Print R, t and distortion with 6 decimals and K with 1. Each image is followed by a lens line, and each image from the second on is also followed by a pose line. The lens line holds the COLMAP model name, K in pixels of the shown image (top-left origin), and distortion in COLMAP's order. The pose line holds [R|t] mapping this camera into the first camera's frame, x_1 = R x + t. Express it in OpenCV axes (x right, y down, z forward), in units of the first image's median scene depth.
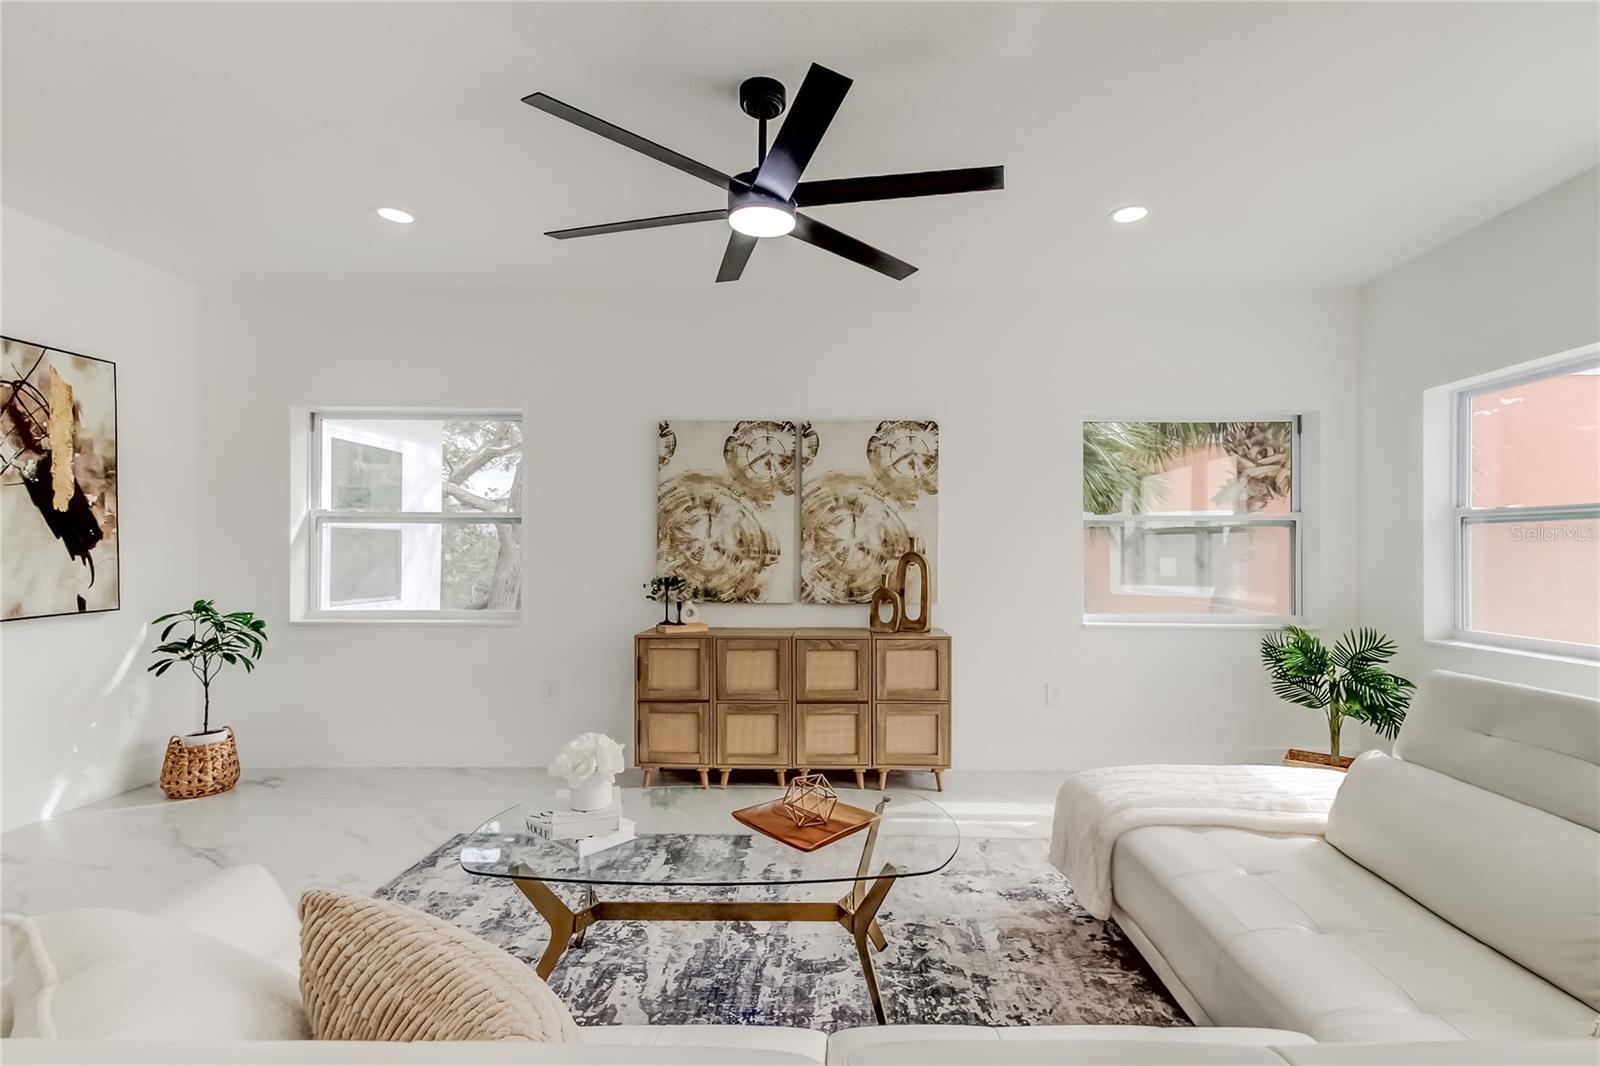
lens RADIAL K [[742.7, 0, 839.2], [0, 742.7, 550.6], [0, 0, 1]] dist [0.001602, 0.000093]
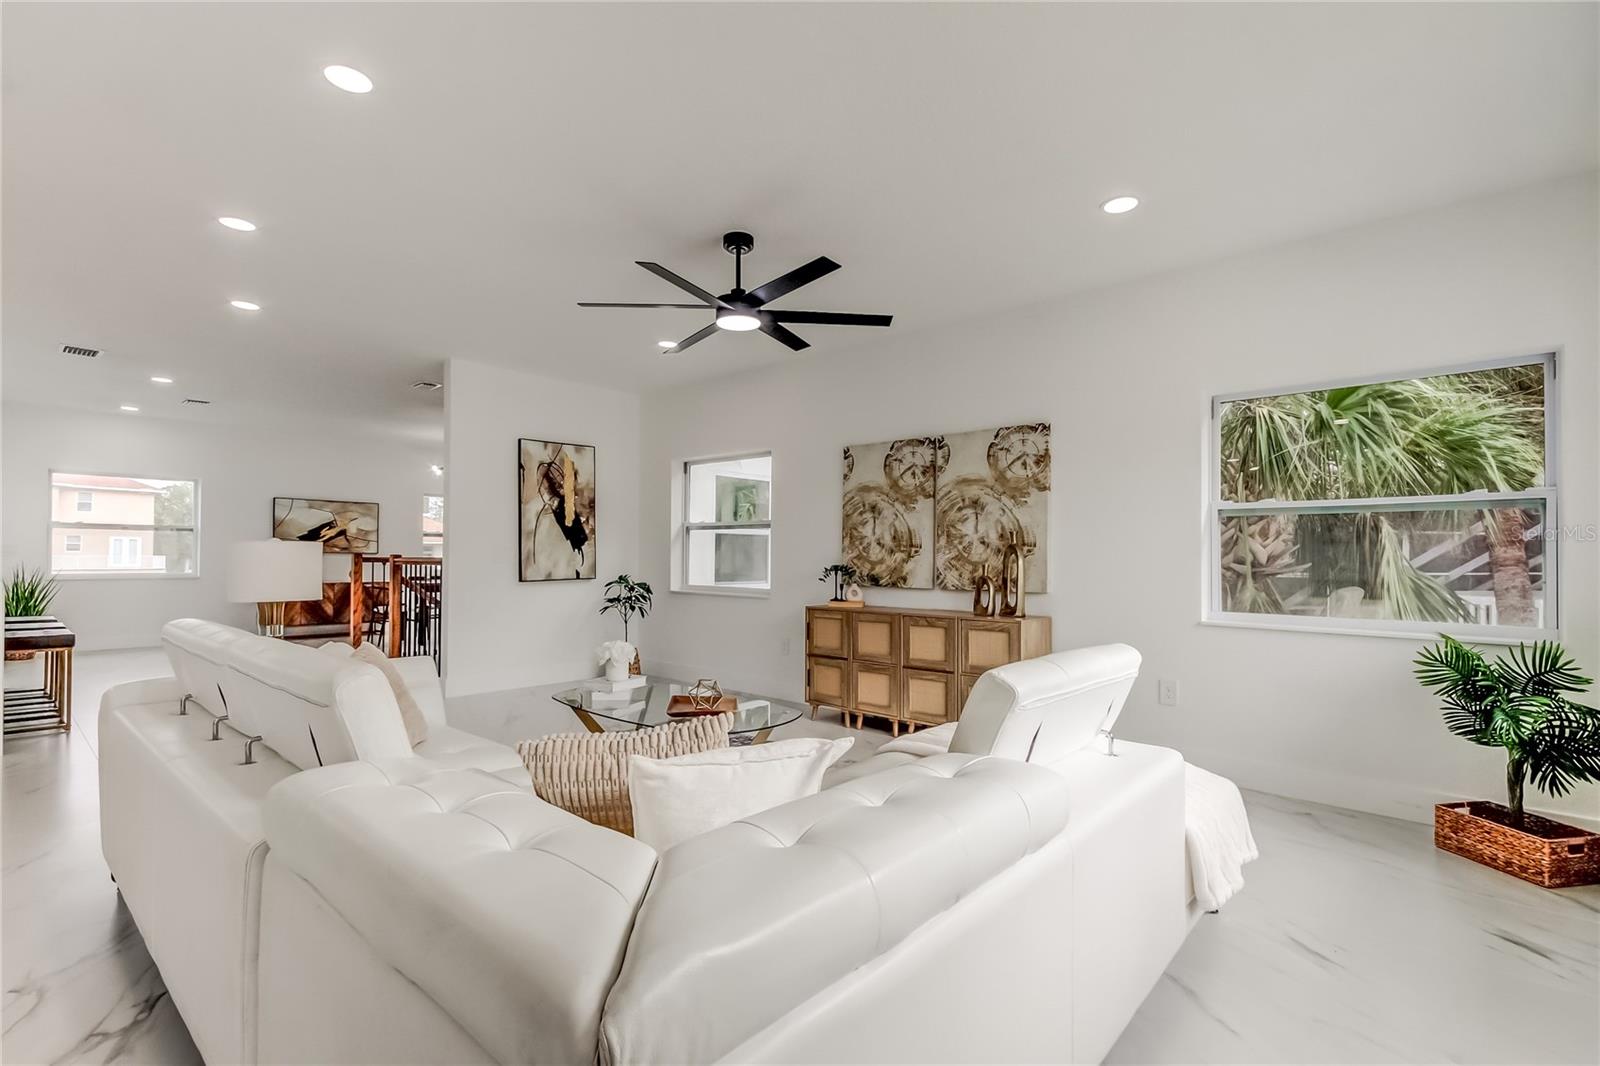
lens RADIAL K [[736.6, 0, 803.4], [0, 736.6, 547.8], [0, 0, 1]] dist [-0.000243, 0.000326]
pose [[0.743417, -0.005362, -0.668806, 0.615489], [-0.004796, 0.999899, -0.013348, 0.023112], [0.668811, 0.013131, 0.743317, -0.019942]]
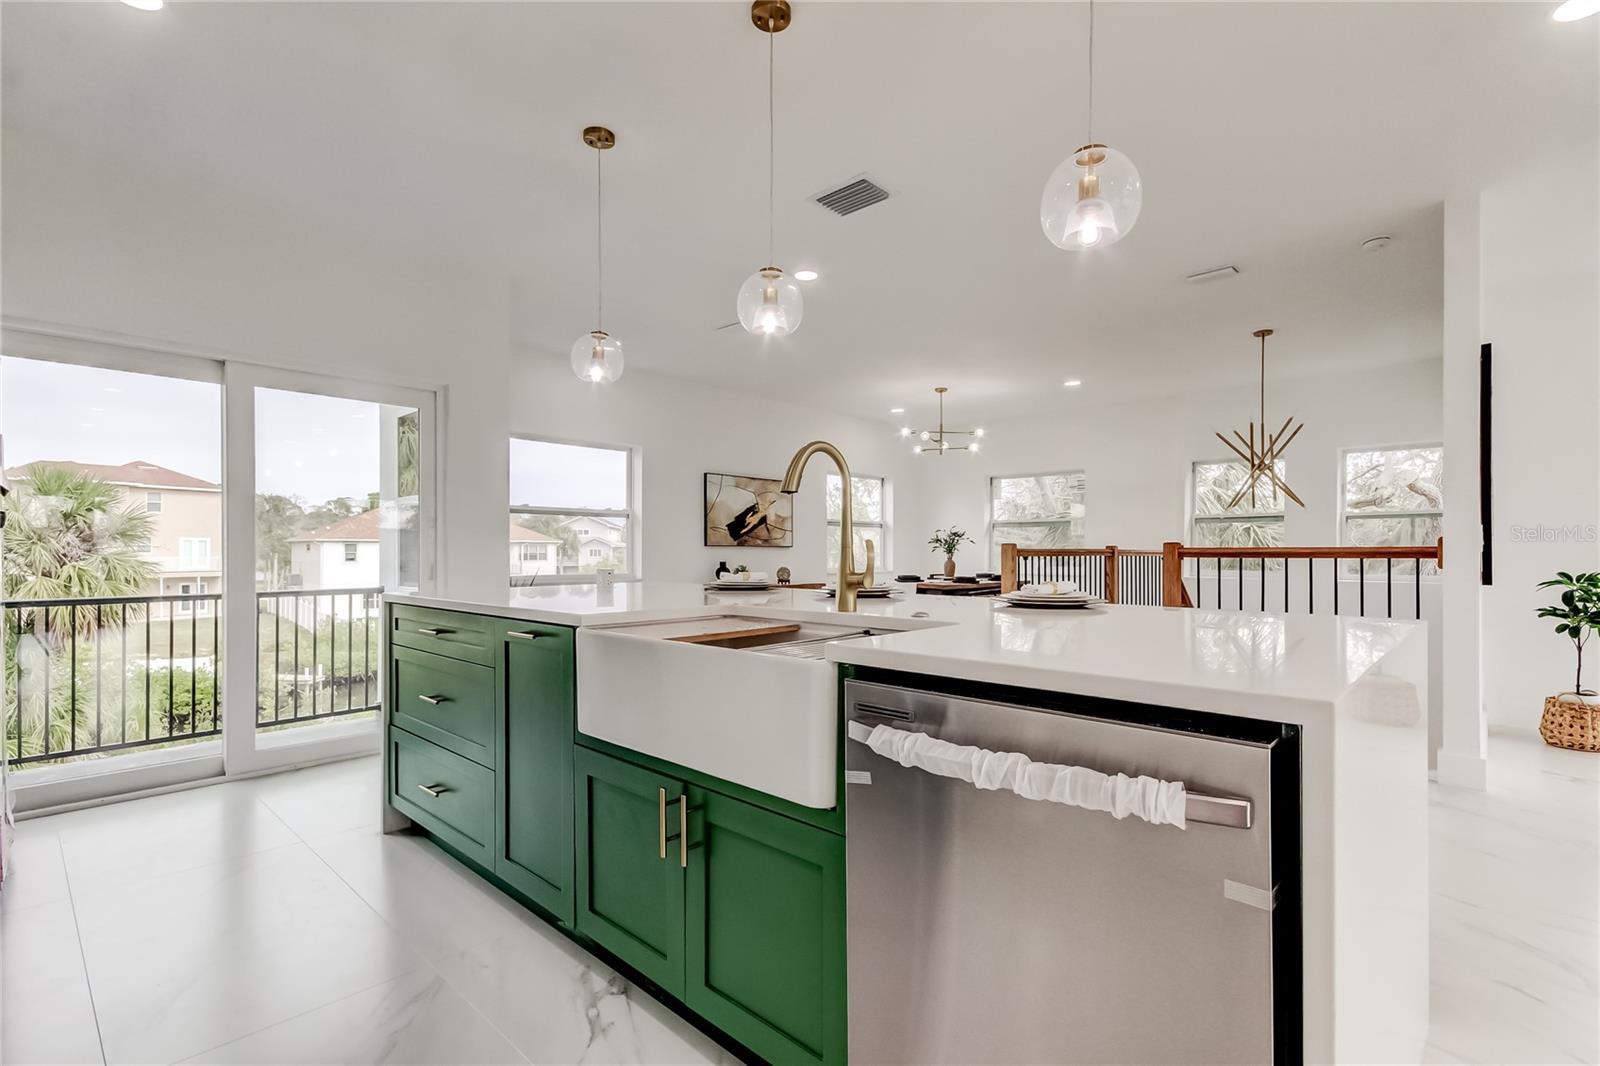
lens RADIAL K [[748.0, 0, 796.8], [0, 748.0, 551.6], [0, 0, 1]] dist [-0.000891, -0.000384]
pose [[0.719287, -0.004366, -0.694699, -0.892727], [0.003386, 0.999990, -0.002780, 0.034530], [0.694704, -0.000352, 0.719295, -0.569347]]
